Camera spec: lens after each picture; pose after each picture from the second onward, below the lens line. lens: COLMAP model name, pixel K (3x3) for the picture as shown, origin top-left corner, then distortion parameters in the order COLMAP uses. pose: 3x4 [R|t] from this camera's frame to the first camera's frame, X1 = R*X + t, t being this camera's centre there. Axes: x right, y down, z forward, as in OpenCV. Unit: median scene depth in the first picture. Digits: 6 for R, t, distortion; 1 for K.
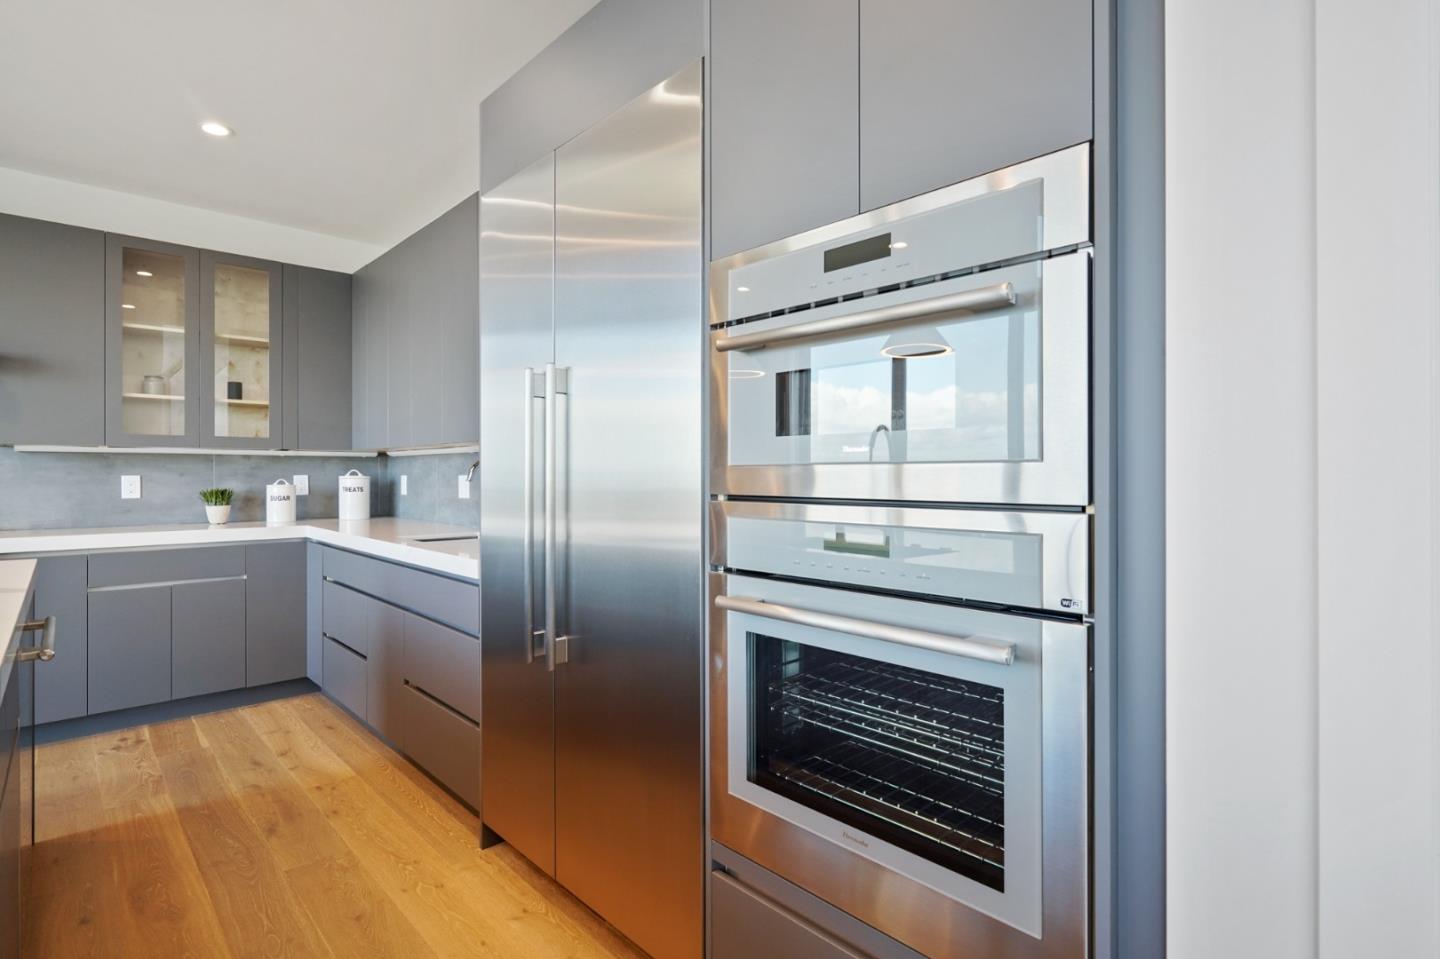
lens RADIAL K [[718.1, 0, 715.8], [0, 718.1, 472.7], [0, 0, 1]] dist [0.016571, -0.001379]
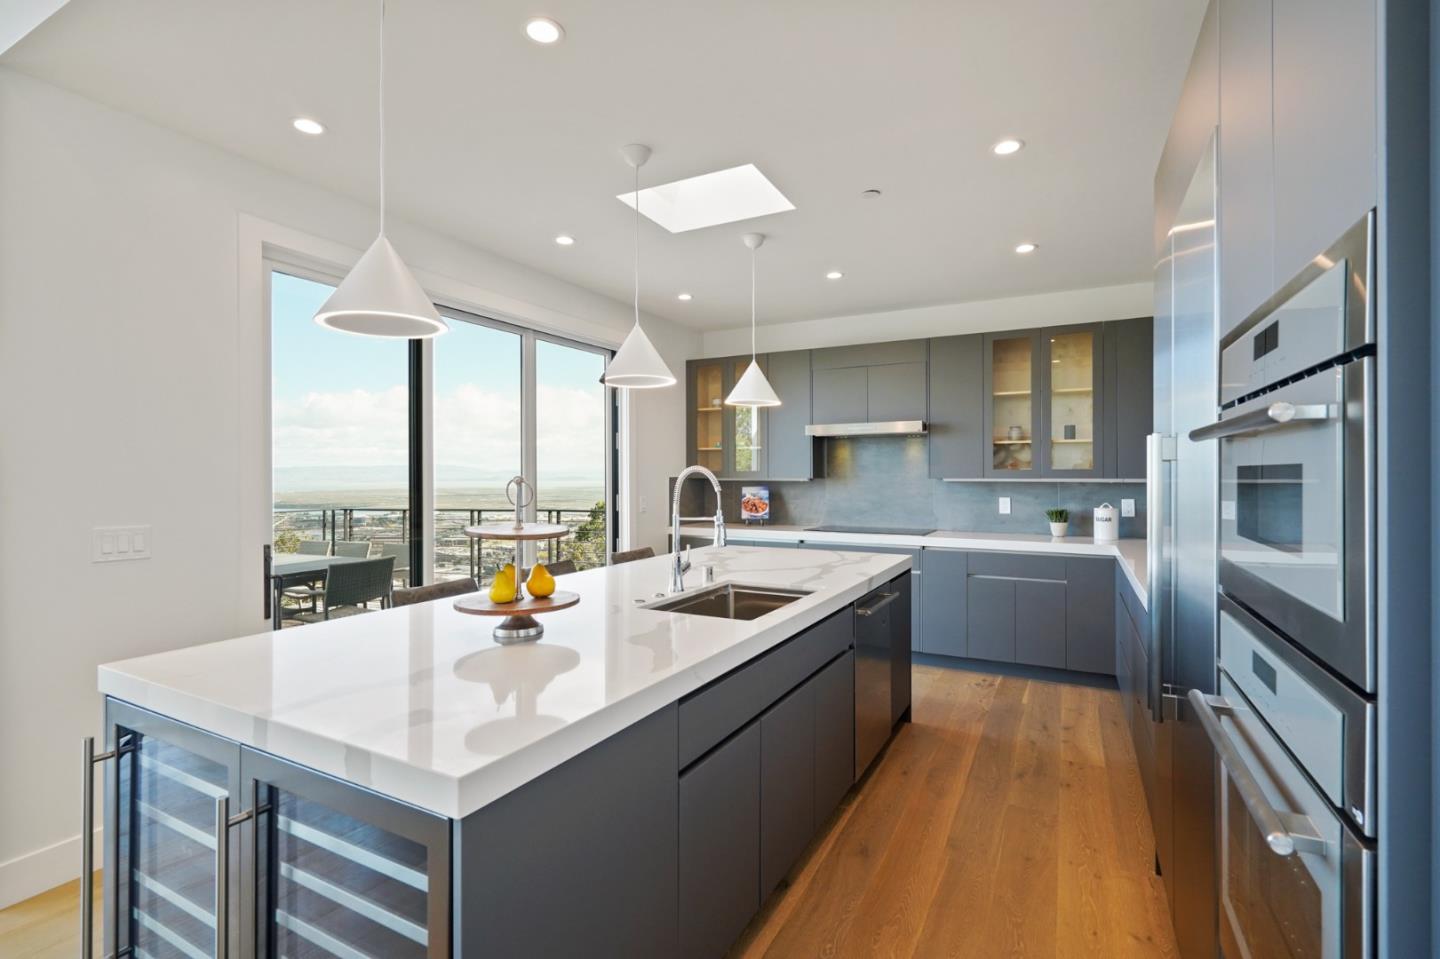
lens RADIAL K [[671.5, 0, 714.1], [0, 671.5, 473.0], [0, 0, 1]] dist [0.002362, 0.000243]
pose [[0.330684, -0.000202, -0.943742, 0.284868], [0.003770, 0.999992, 0.001106, -0.055642], [0.943734, -0.003923, 0.330682, 0.035459]]
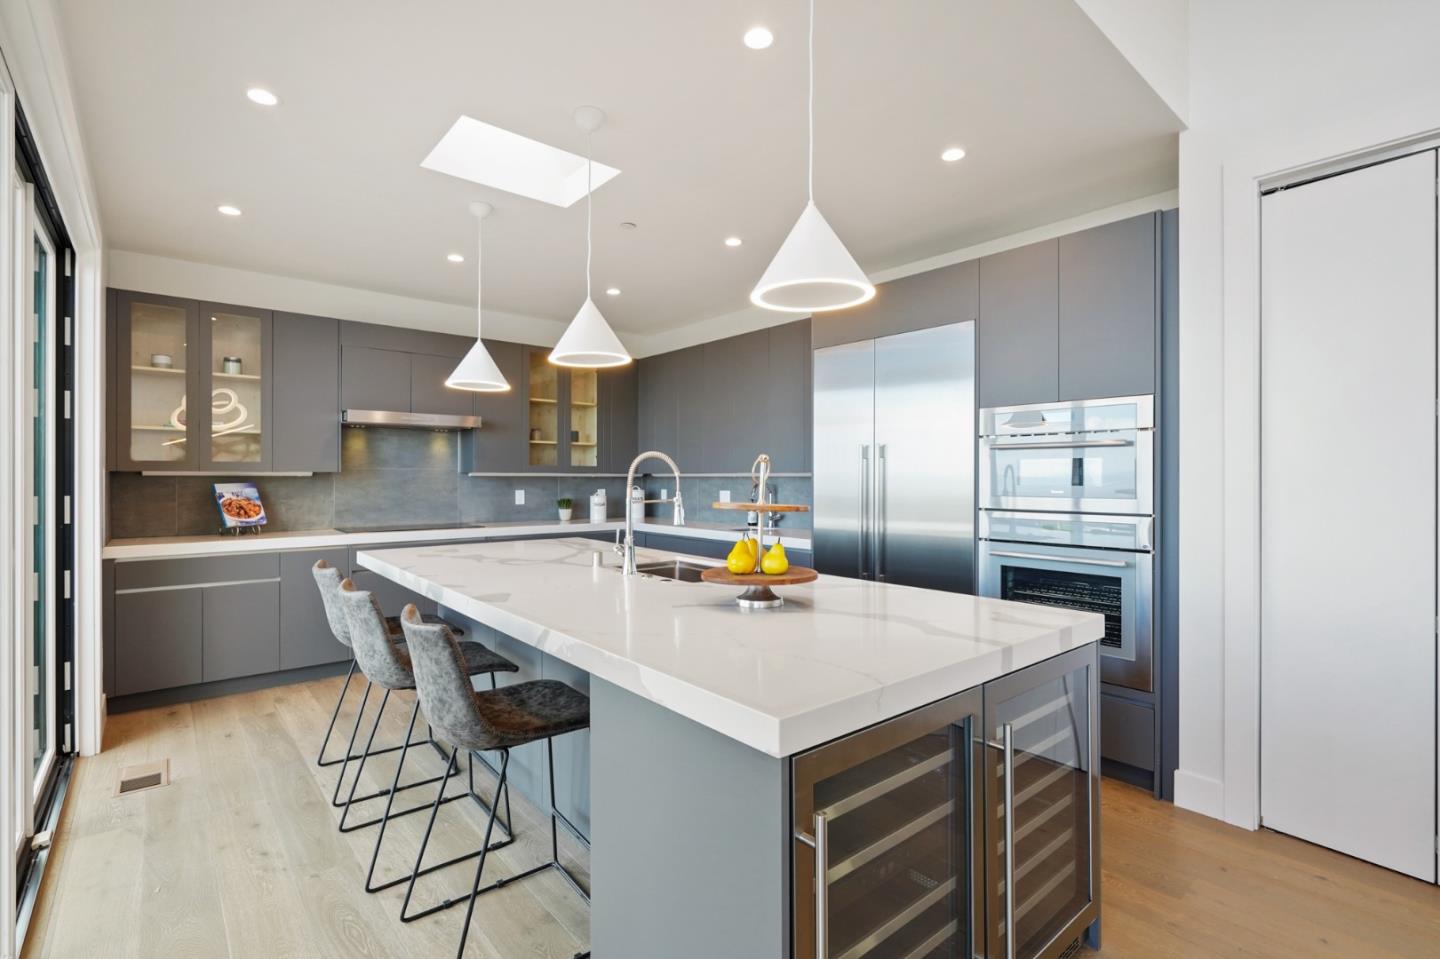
lens RADIAL K [[673.8, 0, 715.6], [0, 673.8, 484.6], [0, 0, 1]] dist [-0.016601, 0.000091]
pose [[0.998817, 0.002308, -0.048570, -0.347726], [-0.001720, 0.999925, 0.012144, -0.032220], [0.048594, -0.012046, 0.998746, -0.556682]]
